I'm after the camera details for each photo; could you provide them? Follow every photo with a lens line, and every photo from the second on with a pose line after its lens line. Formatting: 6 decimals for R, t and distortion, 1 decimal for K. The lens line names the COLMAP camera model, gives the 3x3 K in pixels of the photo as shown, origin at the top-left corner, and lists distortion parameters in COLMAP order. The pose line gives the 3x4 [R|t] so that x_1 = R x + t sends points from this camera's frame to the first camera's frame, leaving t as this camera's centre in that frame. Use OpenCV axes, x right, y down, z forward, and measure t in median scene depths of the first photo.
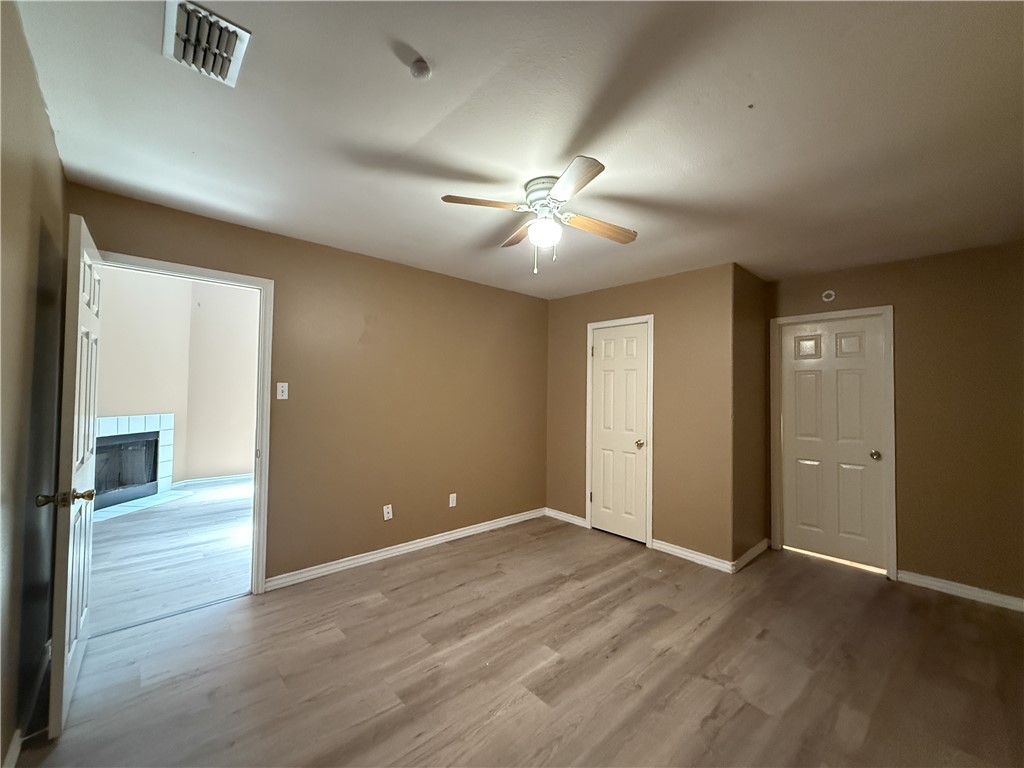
lens RADIAL K [[411.2, 0, 512.0], [0, 411.2, 384.0], [0, 0, 1]] dist [-0.000008, 0.000223]
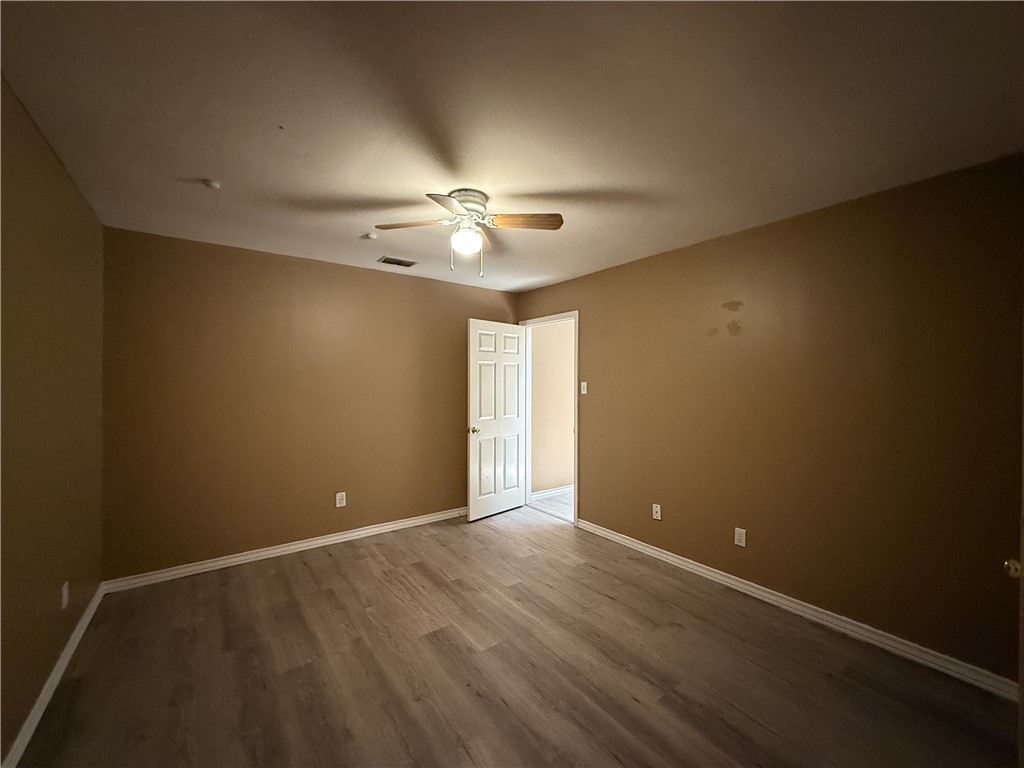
lens RADIAL K [[411.2, 0, 512.0], [0, 411.2, 384.0], [0, 0, 1]] dist [-0.000008, 0.000223]
pose [[-0.108863, -0.010683, -0.993999, 1.007891], [0.016162, 0.999791, -0.012515, 0.020466], [0.993925, -0.017428, -0.108668, 1.085745]]
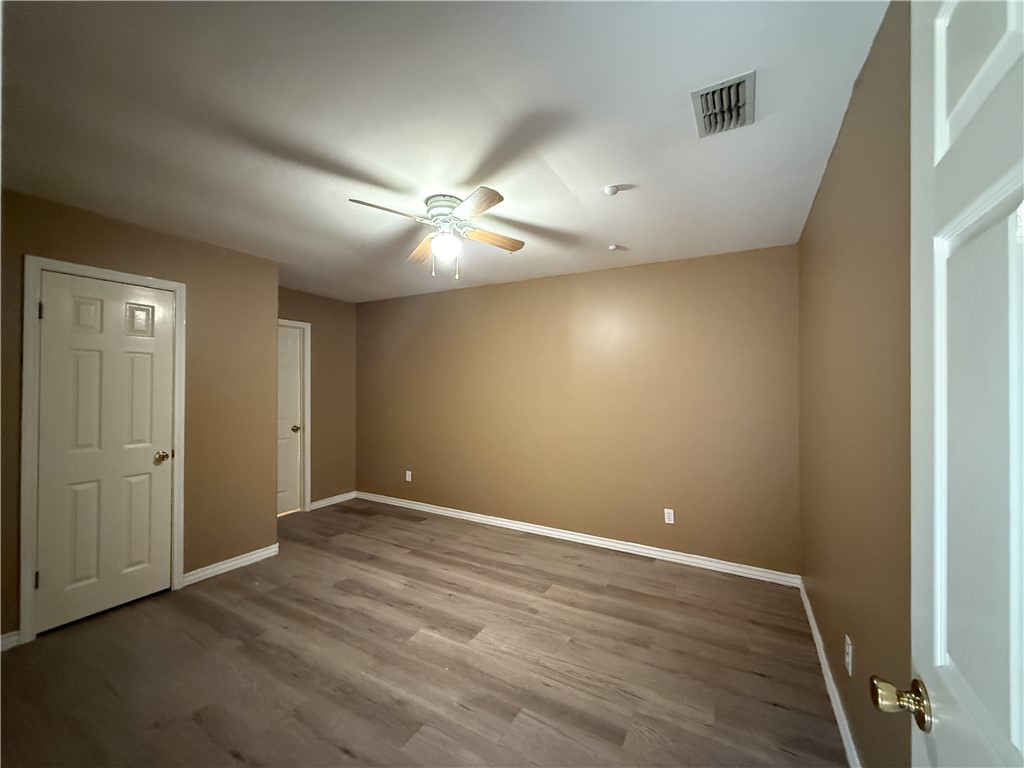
lens RADIAL K [[404.3, 0, 512.0], [0, 404.3, 384.0], [0, 0, 1]] dist [0.000324, -0.000061]
pose [[-0.312036, -0.007583, 0.950040, -0.890336], [-0.031538, 0.999500, -0.002380, -0.001469], [-0.949547, -0.030705, -0.312119, 1.025116]]
